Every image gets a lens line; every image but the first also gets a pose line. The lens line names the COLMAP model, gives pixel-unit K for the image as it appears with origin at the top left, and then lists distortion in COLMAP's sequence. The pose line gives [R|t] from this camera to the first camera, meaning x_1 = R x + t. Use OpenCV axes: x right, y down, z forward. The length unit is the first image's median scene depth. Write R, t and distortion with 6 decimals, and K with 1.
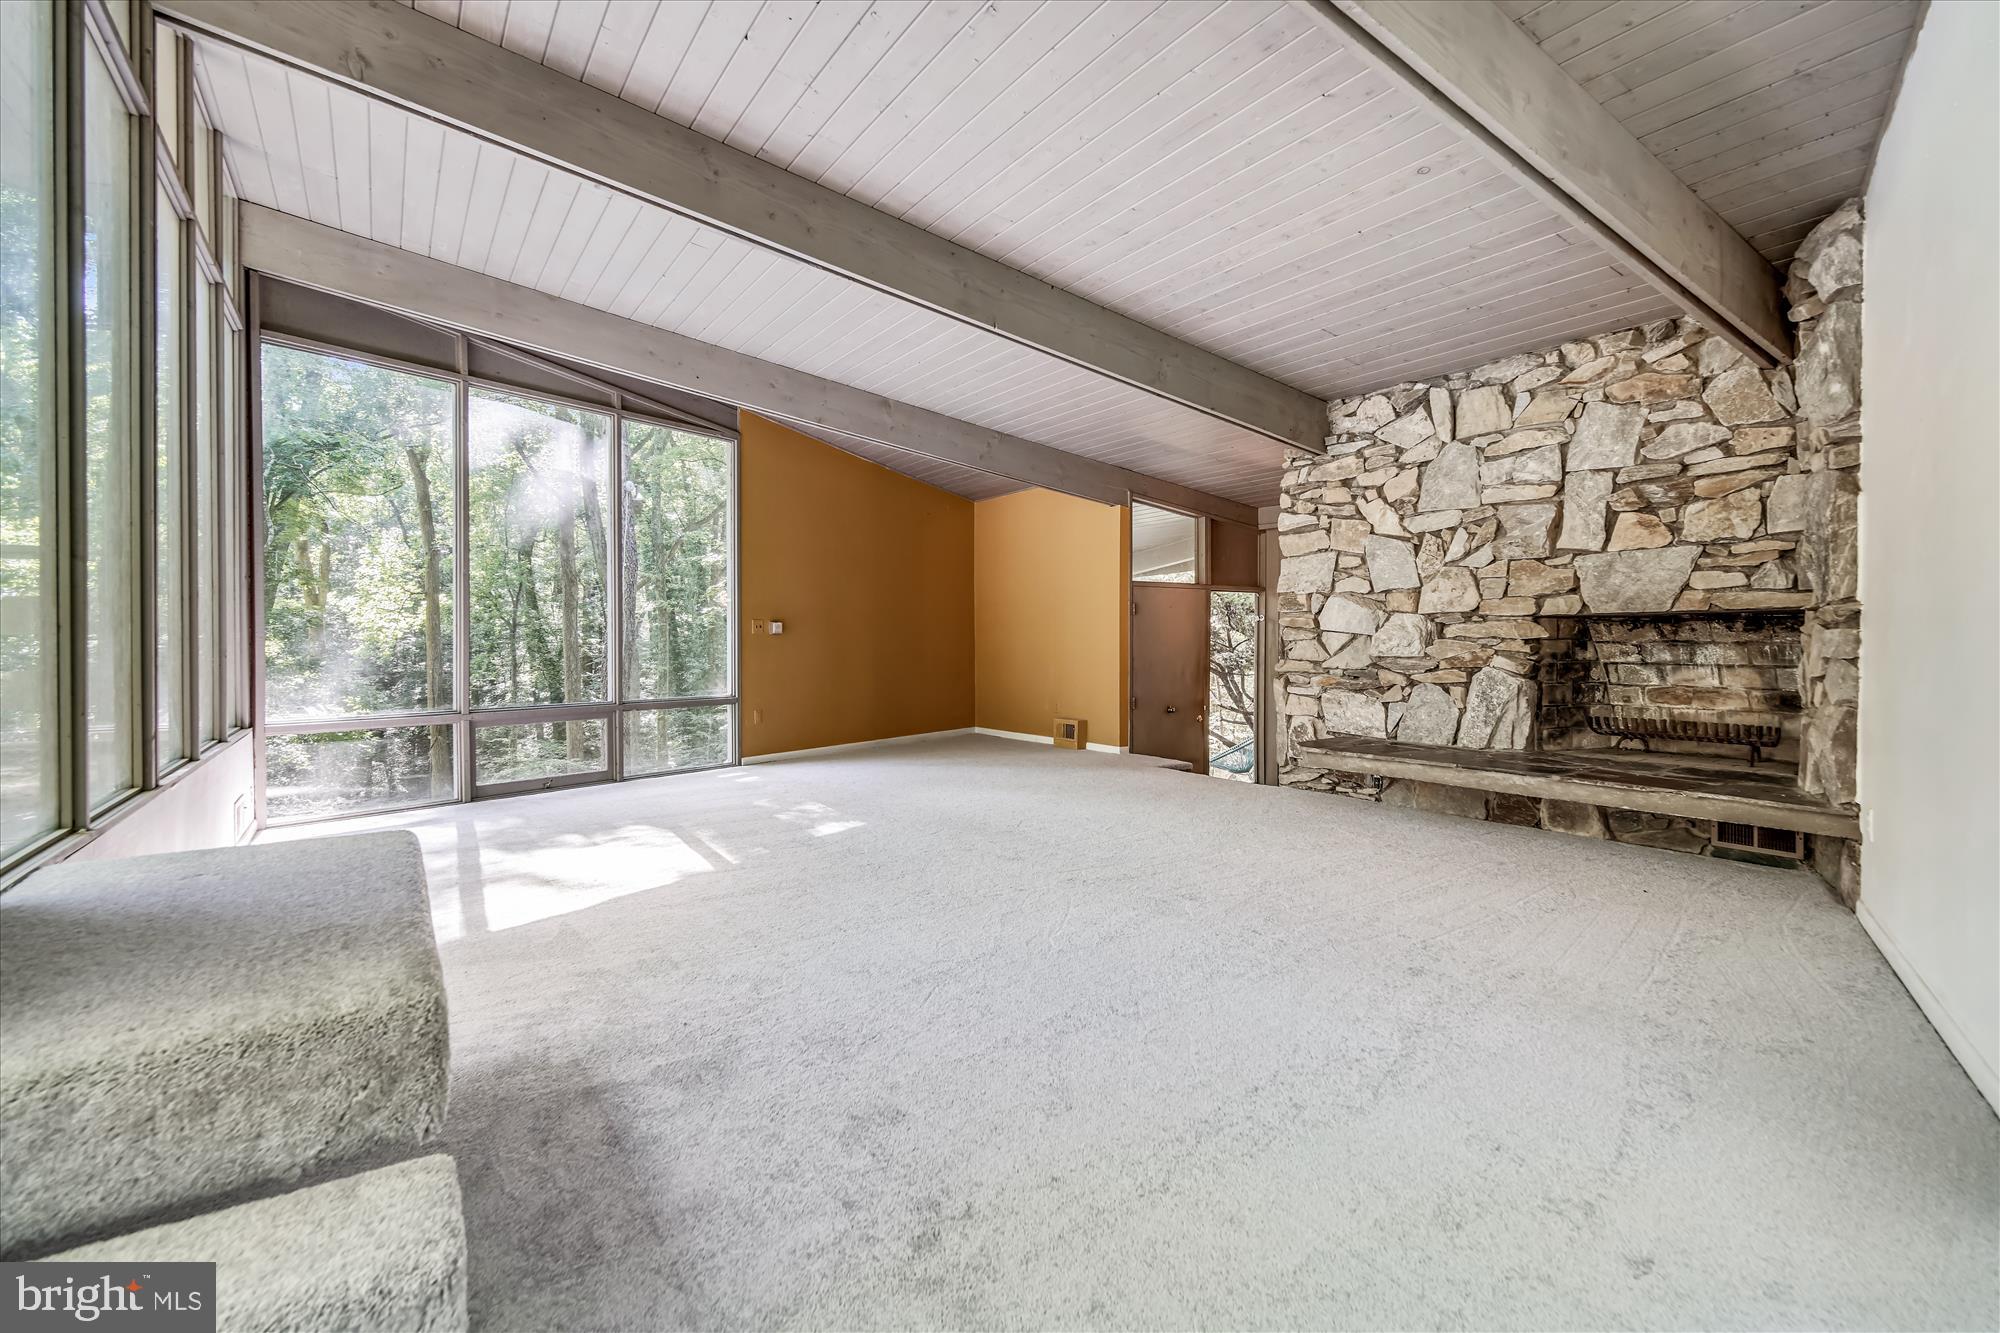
lens RADIAL K [[934.7, 0, 994.5], [0, 934.7, 656.6], [0, 0, 1]] dist [0.000436, -0.000111]
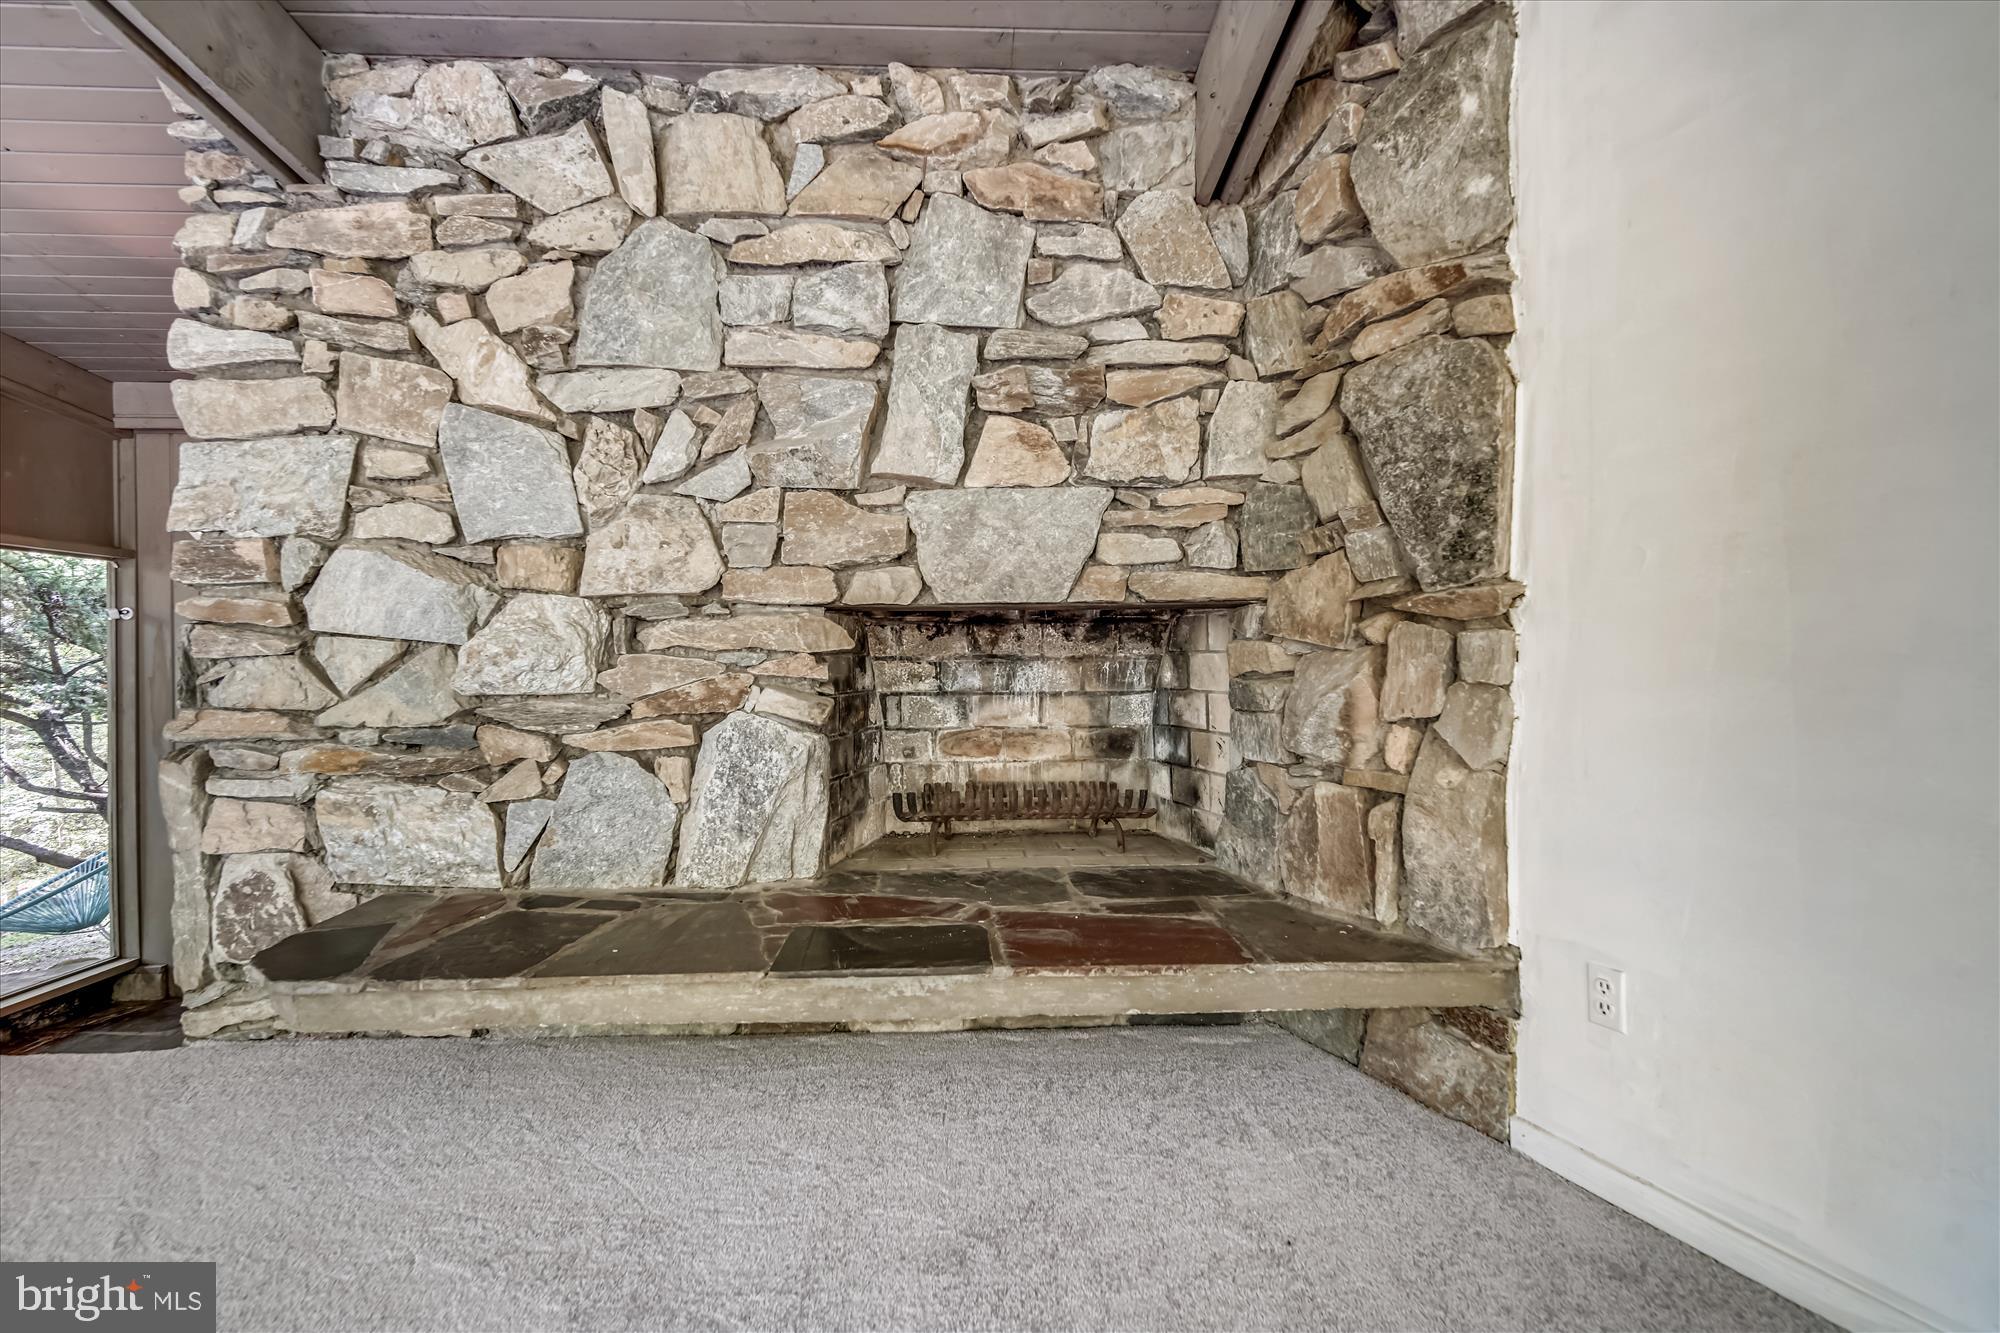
lens RADIAL K [[934.7, 0, 994.6], [0, 934.7, 663.5], [0, 0, 1]] dist [0.000436, -0.000111]
pose [[0.525847, -0.008016, 0.850541, 0.191844], [0.019749, 0.999801, -0.002787, -0.009324], [-0.850350, 0.018263, 0.525901, 0.636203]]
